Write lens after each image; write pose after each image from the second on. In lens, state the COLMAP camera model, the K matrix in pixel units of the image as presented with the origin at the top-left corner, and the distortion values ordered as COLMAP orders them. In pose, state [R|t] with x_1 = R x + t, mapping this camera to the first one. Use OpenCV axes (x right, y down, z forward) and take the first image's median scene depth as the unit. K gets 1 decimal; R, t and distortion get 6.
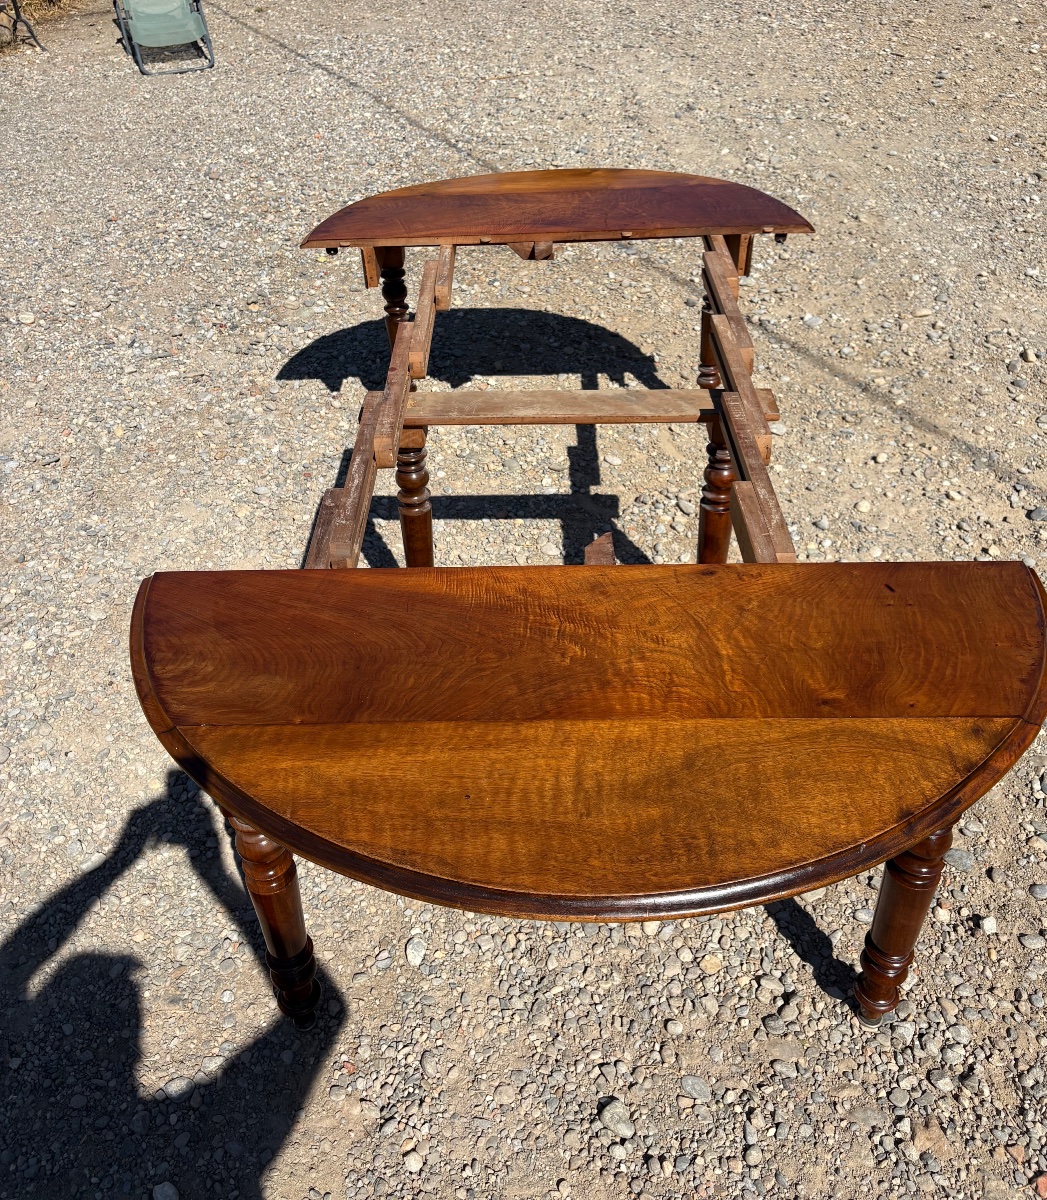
lens RADIAL K [[1053.7, 0, 521.1], [0, 1053.7, 595.9], [0, 0, 1]] dist [0.024637, -0.011117]
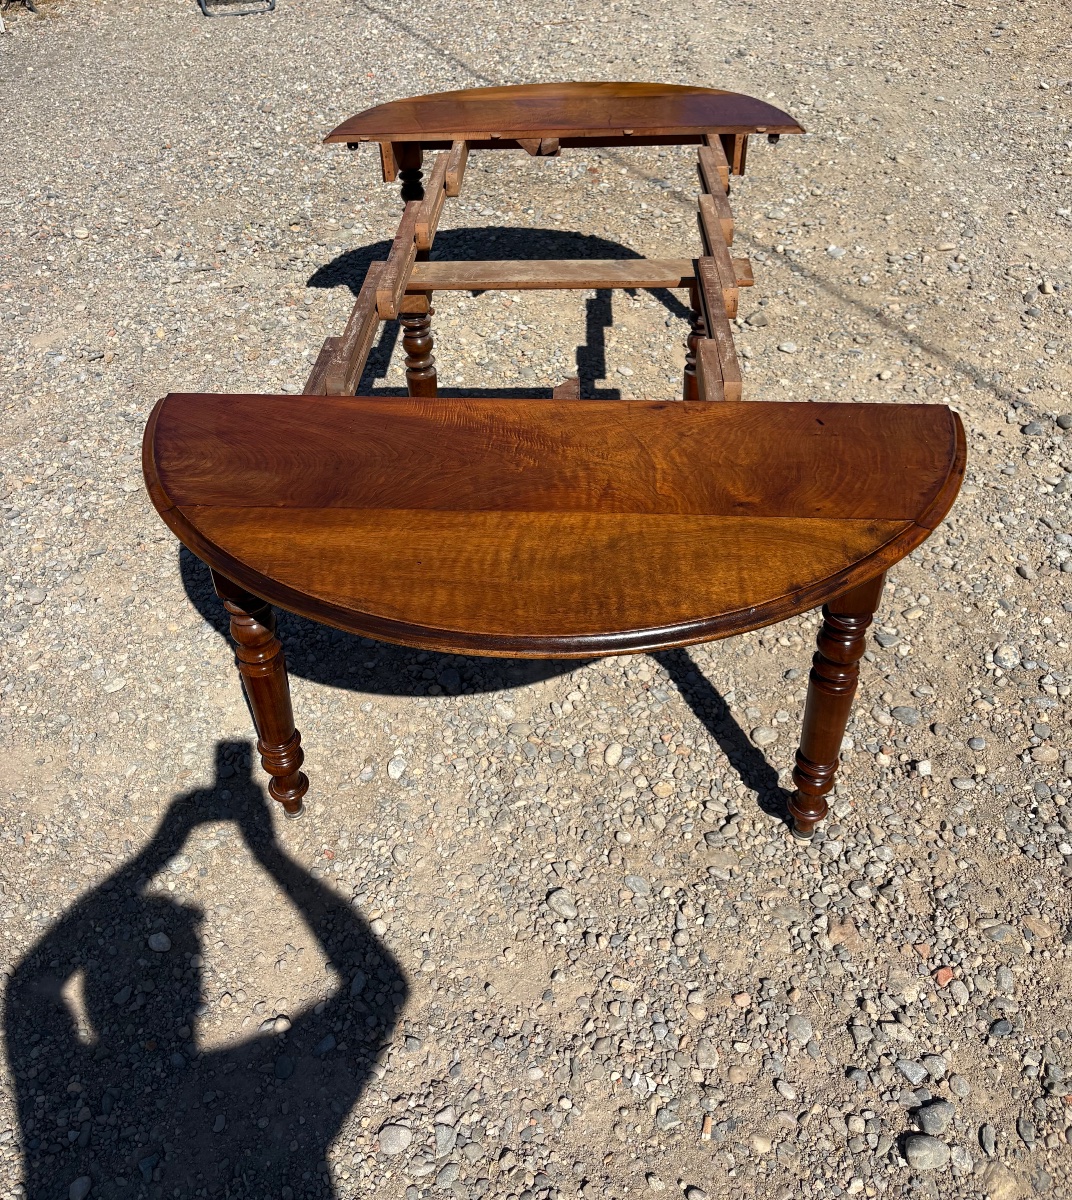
lens RADIAL K [[1090.7, 0, 536.4], [0, 1090.7, 604.1], [0, 0, 1]] dist [0.021743, -0.003384]
pose [[0.998225, 0.038488, -0.045452, 0.070744], [-0.038028, 0.999217, 0.010945, 0.114121], [0.045838, -0.009197, 0.998907, -0.101120]]
